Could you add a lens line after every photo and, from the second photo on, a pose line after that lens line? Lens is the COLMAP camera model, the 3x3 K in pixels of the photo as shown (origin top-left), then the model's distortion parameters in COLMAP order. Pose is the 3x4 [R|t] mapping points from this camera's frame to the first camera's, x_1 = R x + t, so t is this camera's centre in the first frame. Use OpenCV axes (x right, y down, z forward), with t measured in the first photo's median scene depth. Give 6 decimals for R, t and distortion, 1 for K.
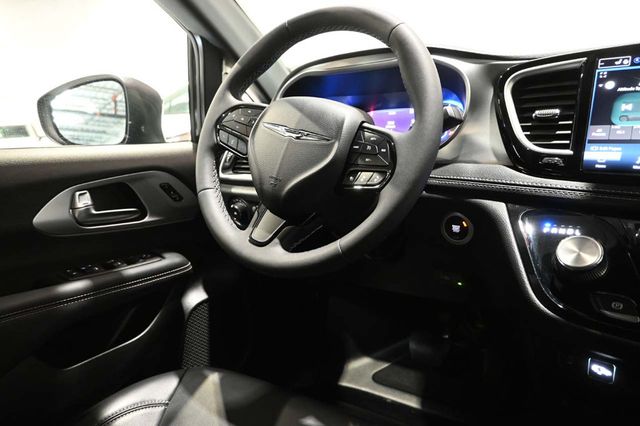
lens RADIAL K [[440.9, 0, 317.0], [0, 440.9, 211.8], [0, 0, 1]] dist [0.002588, -0.001532]
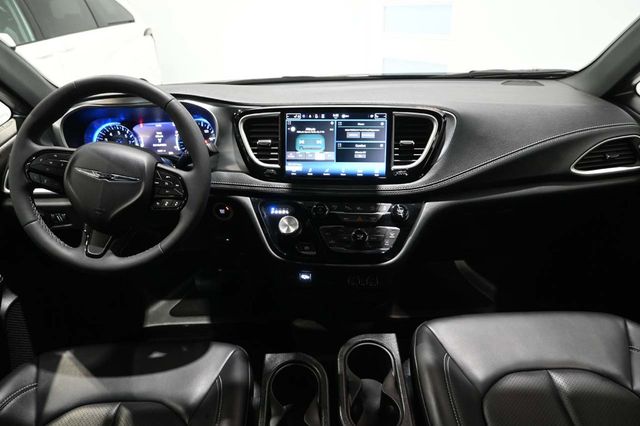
lens RADIAL K [[440.9, 0, 319.2], [0, 440.9, 213.2], [0, 0, 1]] dist [0.002588, -0.001532]
pose [[0.830148, -0.208054, 0.517270, -0.256794], [0.106400, 0.969833, 0.219323, -0.318301], [-0.547297, -0.127033, 0.827242, -0.593155]]
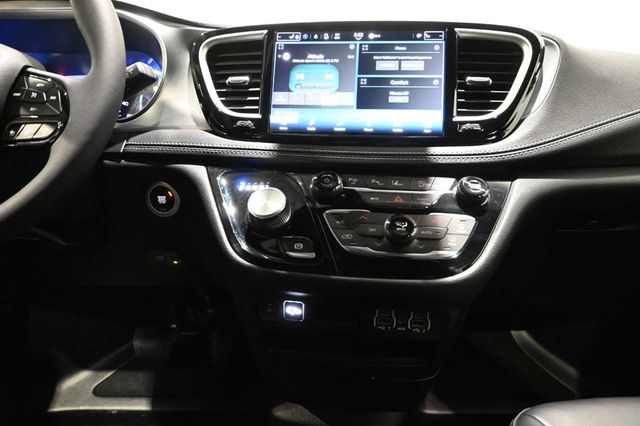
lens RADIAL K [[440.9, 0, 319.2], [0, 440.9, 211.5], [0, 0, 1]] dist [0.002588, -0.001532]
pose [[0.838023, -0.056228, 0.542729, 0.100896], [0.064396, 0.997917, 0.003953, 0.097905], [-0.541821, 0.031637, 0.839898, 0.031730]]
